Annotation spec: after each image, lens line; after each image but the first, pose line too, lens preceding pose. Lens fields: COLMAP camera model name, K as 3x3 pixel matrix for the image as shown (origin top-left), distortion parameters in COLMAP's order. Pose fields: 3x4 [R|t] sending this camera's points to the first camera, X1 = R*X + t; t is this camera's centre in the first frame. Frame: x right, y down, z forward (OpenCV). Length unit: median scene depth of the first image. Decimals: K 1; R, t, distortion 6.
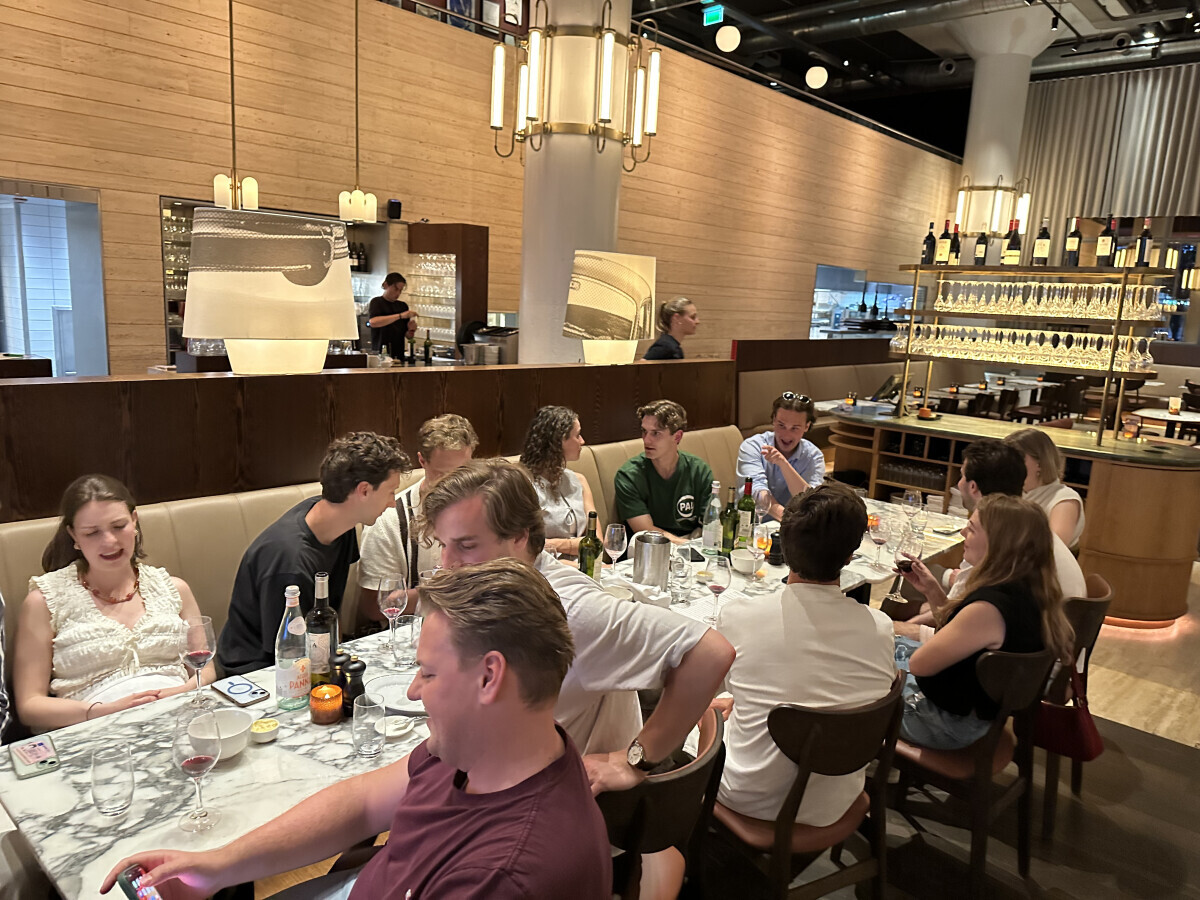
lens RADIAL K [[847.9, 0, 593.0], [0, 847.9, 455.9], [0, 0, 1]] dist [0.027624, -0.033960]
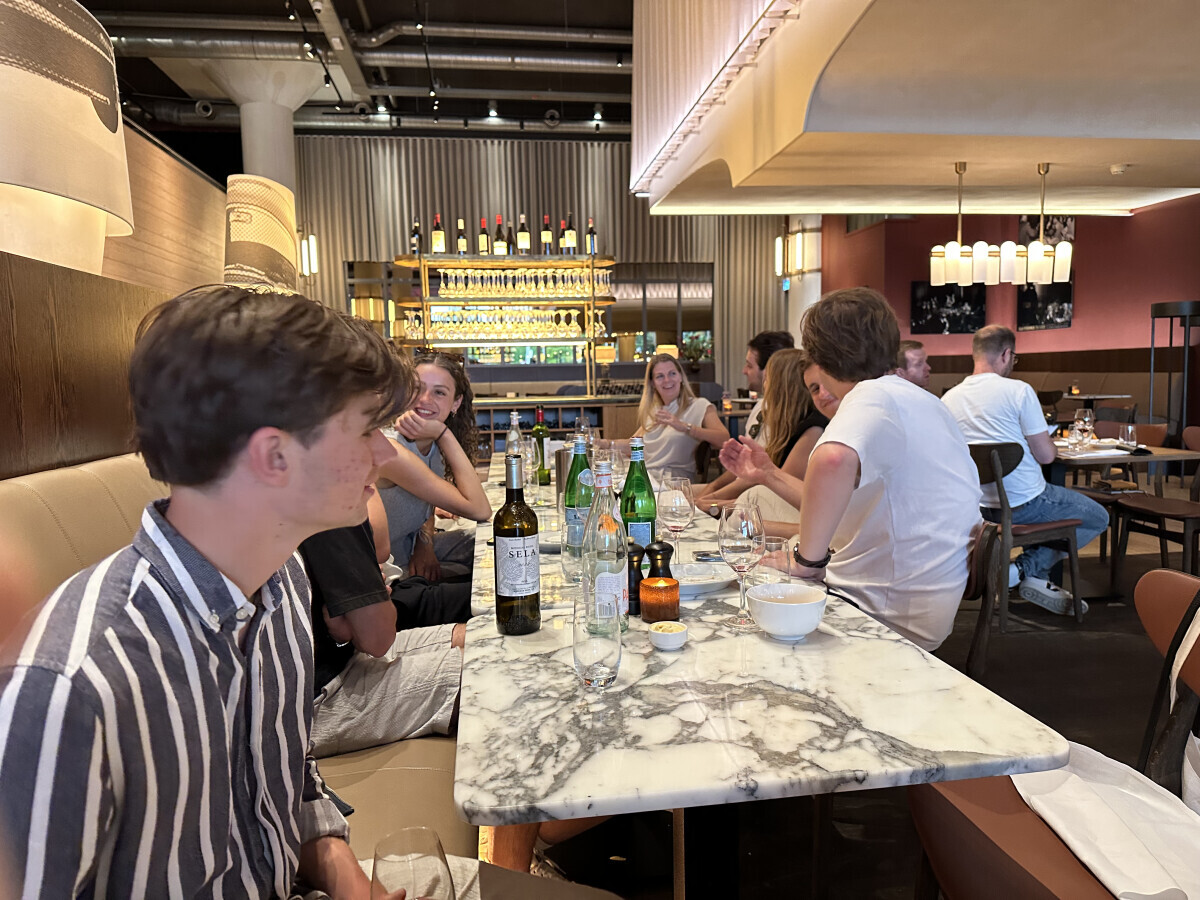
lens RADIAL K [[847.9, 0, 603.6], [0, 847.9, 451.1], [0, 0, 1]] dist [0.027624, -0.033960]
pose [[0.633614, -0.131556, 0.762382, -0.123384], [0.191016, 0.981529, 0.010618, 0.019528], [-0.749698, 0.138900, 0.647040, 0.071768]]
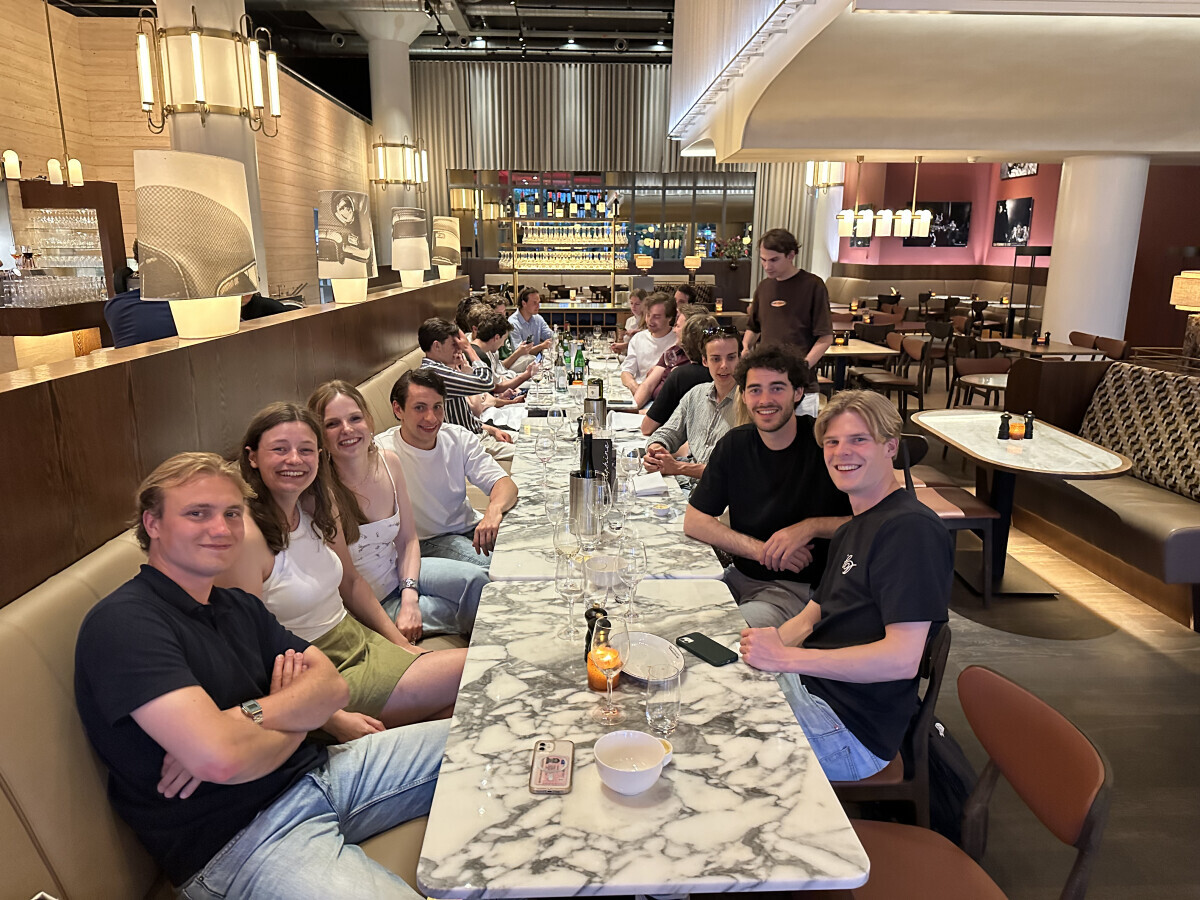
lens RADIAL K [[847.9, 0, 593.3], [0, 847.9, 458.4], [0, 0, 1]] dist [0.027624, -0.033960]
pose [[0.714214, -0.211700, 0.667144, -0.323521], [0.155692, 0.977334, 0.143454, 0.016929], [-0.682391, 0.001412, 0.730986, -0.176536]]
